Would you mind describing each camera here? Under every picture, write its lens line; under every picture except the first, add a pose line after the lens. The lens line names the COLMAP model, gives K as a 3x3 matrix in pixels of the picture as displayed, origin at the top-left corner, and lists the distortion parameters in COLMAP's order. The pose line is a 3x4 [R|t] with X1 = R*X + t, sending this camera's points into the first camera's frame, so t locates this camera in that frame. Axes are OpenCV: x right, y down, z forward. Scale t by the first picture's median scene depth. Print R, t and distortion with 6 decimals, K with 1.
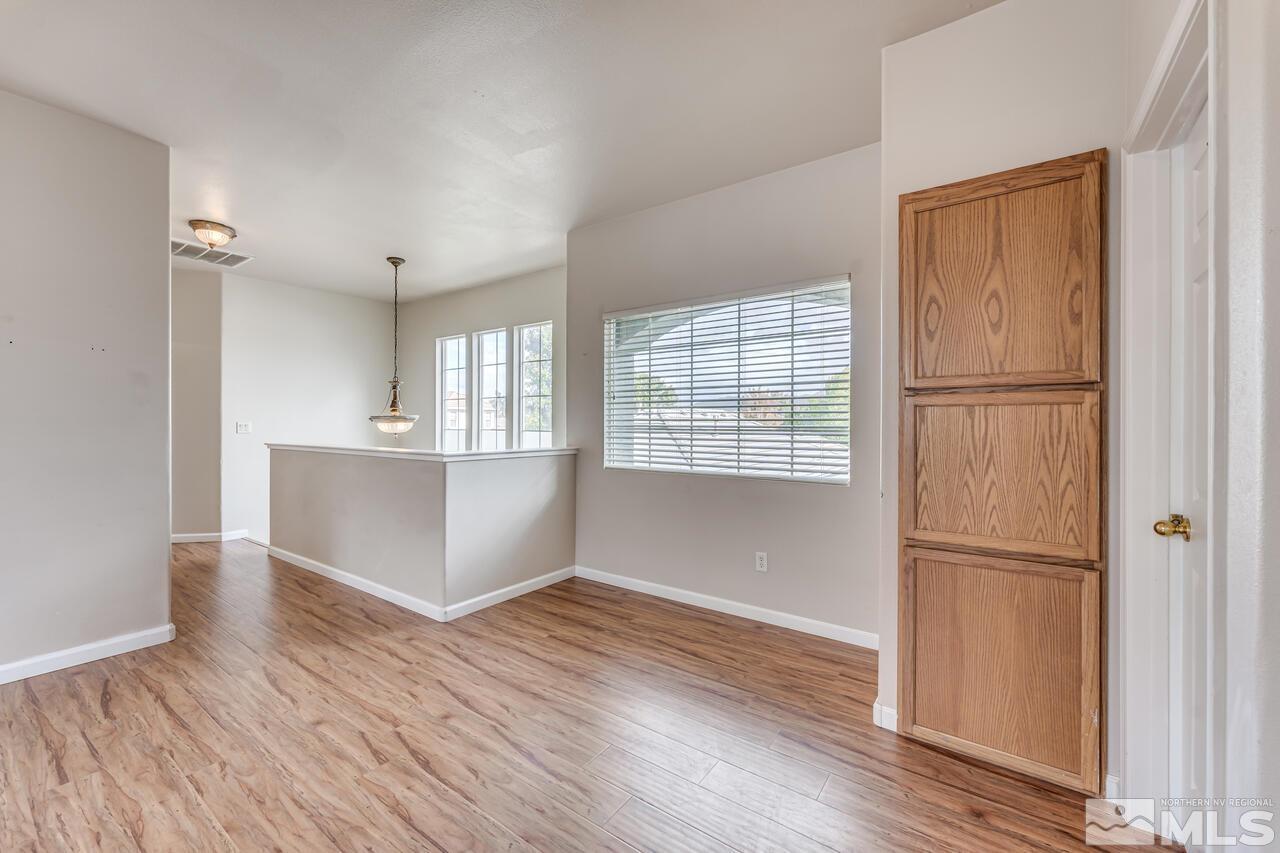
lens RADIAL K [[517.0, 0, 642.3], [0, 517.0, 423.9], [0, 0, 1]] dist [0.000871, -0.000247]
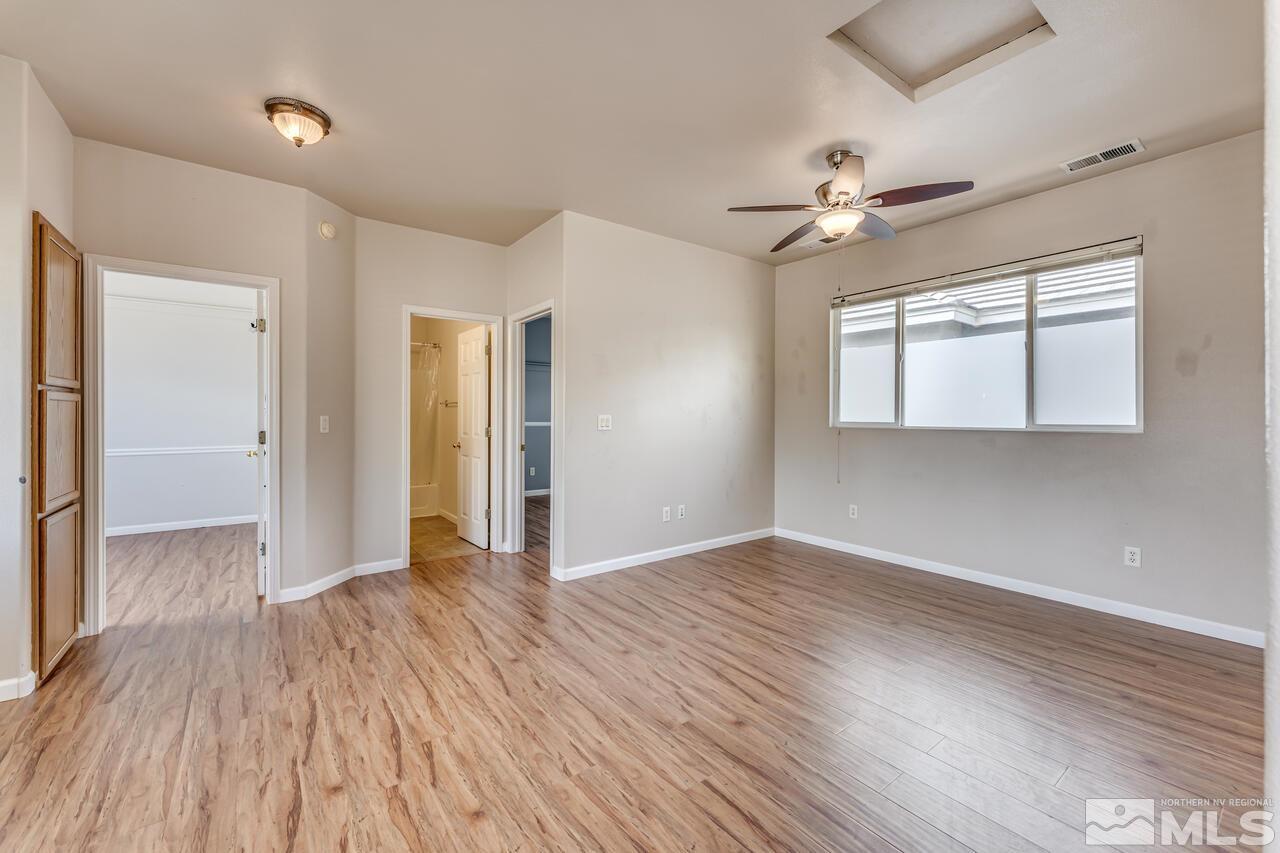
lens RADIAL K [[517.0, 0, 643.1], [0, 517.0, 420.2], [0, 0, 1]] dist [0.000871, -0.000247]
pose [[-0.956324, -0.008655, 0.292181, -0.995584], [-0.006045, 0.999933, 0.009836, -0.005740], [-0.292246, 0.007641, -0.956313, 1.527286]]
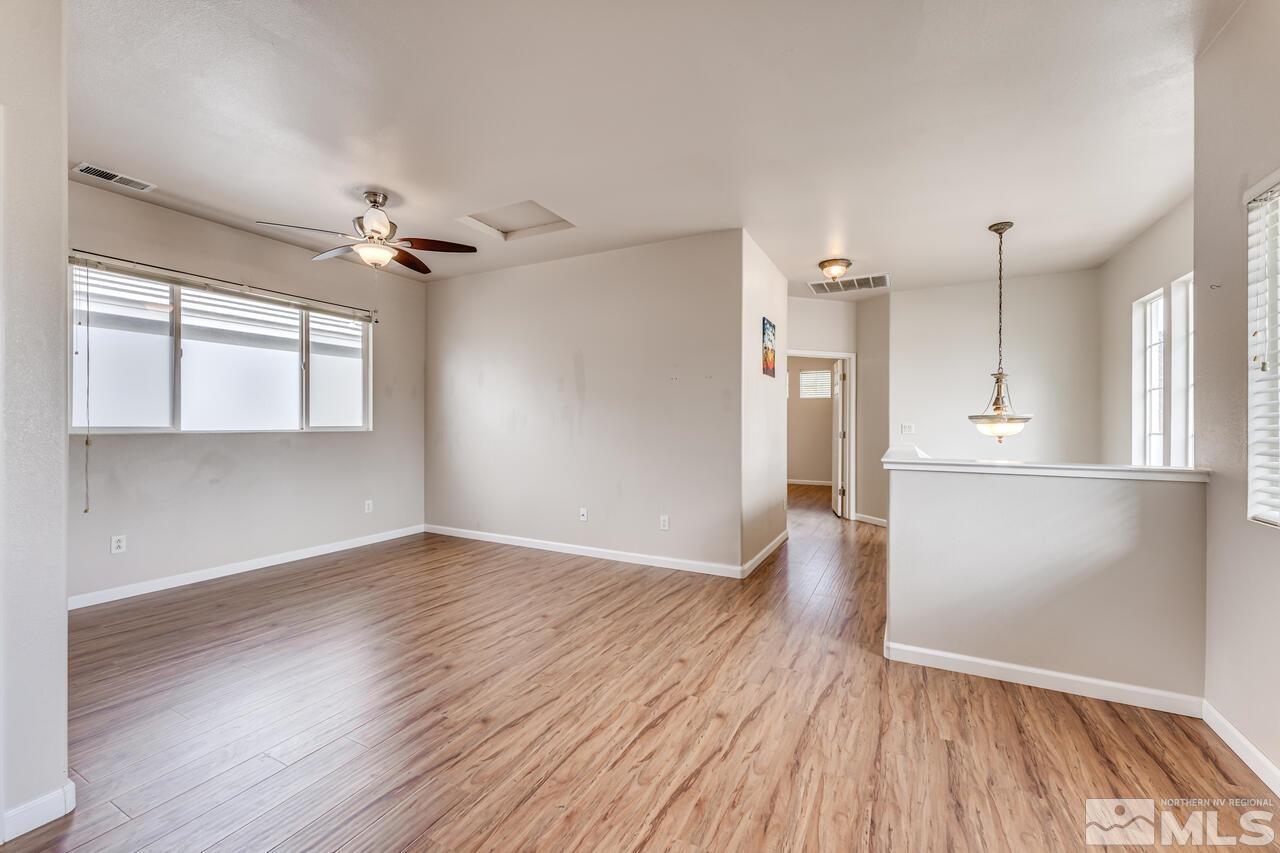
lens RADIAL K [[517.0, 0, 631.3], [0, 517.0, 423.9], [0, 0, 1]] dist [0.000871, -0.000247]
pose [[0.131494, -0.001134, -0.991316, 0.562208], [-0.004314, 0.999989, -0.001716, 0.002886], [0.991308, 0.004502, 0.131488, 0.658066]]
